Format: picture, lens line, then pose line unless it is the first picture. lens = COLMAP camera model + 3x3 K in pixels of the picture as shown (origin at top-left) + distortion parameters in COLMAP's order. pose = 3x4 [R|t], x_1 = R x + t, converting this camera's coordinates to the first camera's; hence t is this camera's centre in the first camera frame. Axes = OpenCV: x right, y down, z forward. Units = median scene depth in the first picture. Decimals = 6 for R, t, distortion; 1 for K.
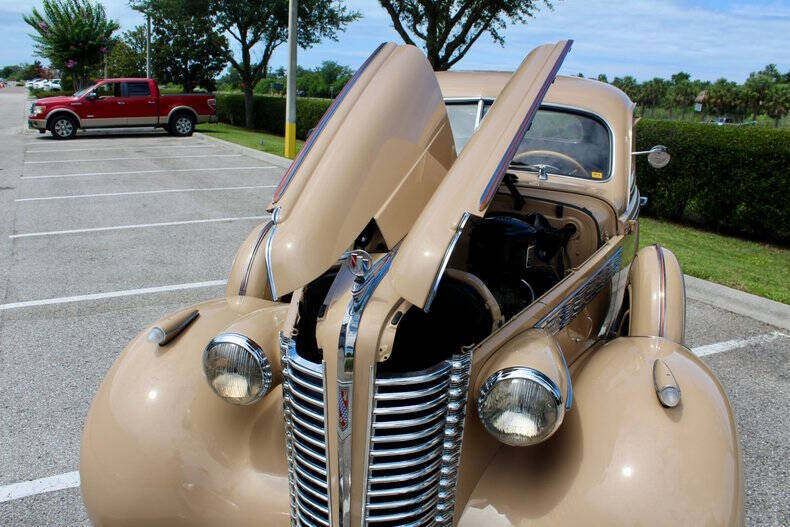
lens RADIAL K [[665.6, 0, 395.0], [0, 665.6, 263.5], [0, 0, 1]] dist [-0.168590, 0.152447]
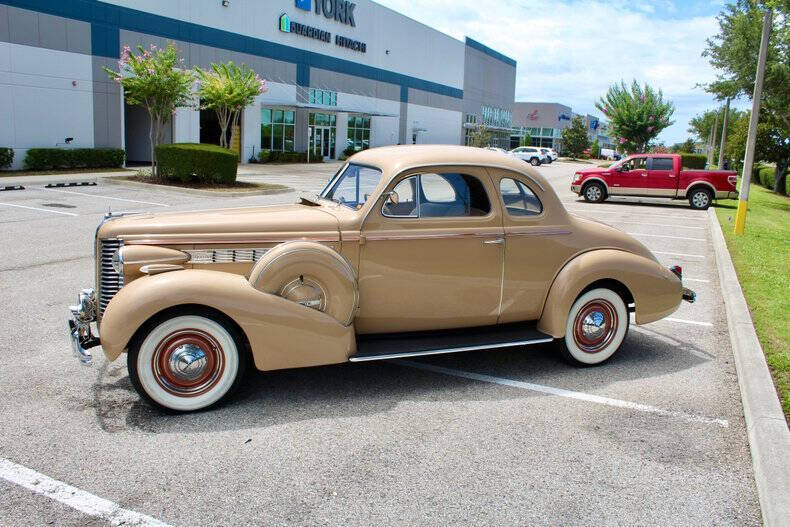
lens RADIAL K [[656.1, 0, 395.0], [0, 656.1, 263.5], [0, 0, 1]] dist [-0.172034, 0.147228]
pose [[0.592581, 0.124760, -0.795790, 0.218602], [-0.212756, 0.977091, -0.005244, -0.000872], [0.776906, 0.172417, 0.605550, 0.014944]]
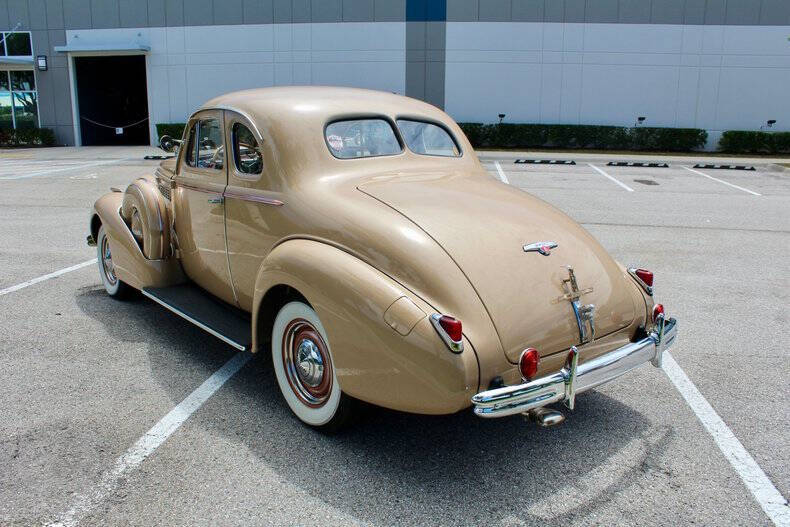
lens RADIAL K [[617.7, 0, 406.9], [0, 617.7, 263.5], [0, 0, 1]] dist [0.055319, -0.066725]
pose [[-0.545619, 0.148687, -0.824737, 0.187909], [-0.262223, 0.904426, 0.336532, -0.081355], [0.795952, 0.399883, -0.454483, 0.305939]]
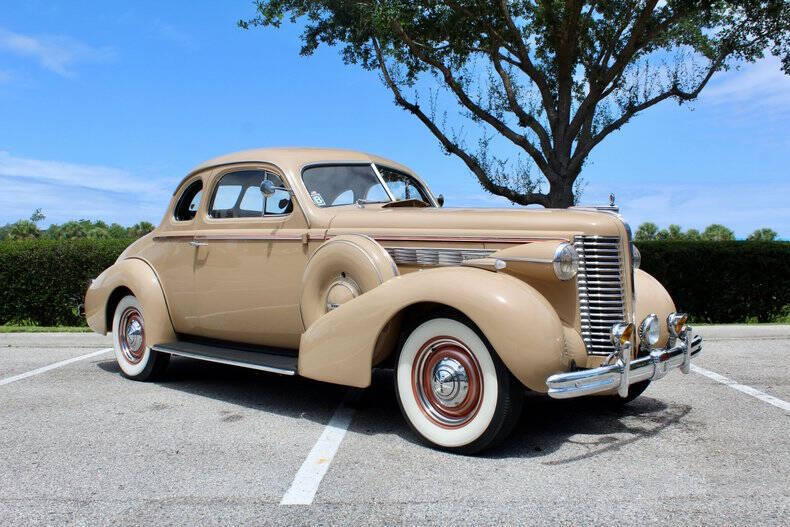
lens RADIAL K [[752.8, 0, 395.0], [0, 752.8, 263.5], [0, 0, 1]] dist [-0.141939, 0.133385]
pose [[0.474923, -0.040482, 0.879096, -0.187763], [0.240016, 0.967029, -0.085135, 0.017999], [-0.846664, 0.251430, 0.468980, 0.028968]]
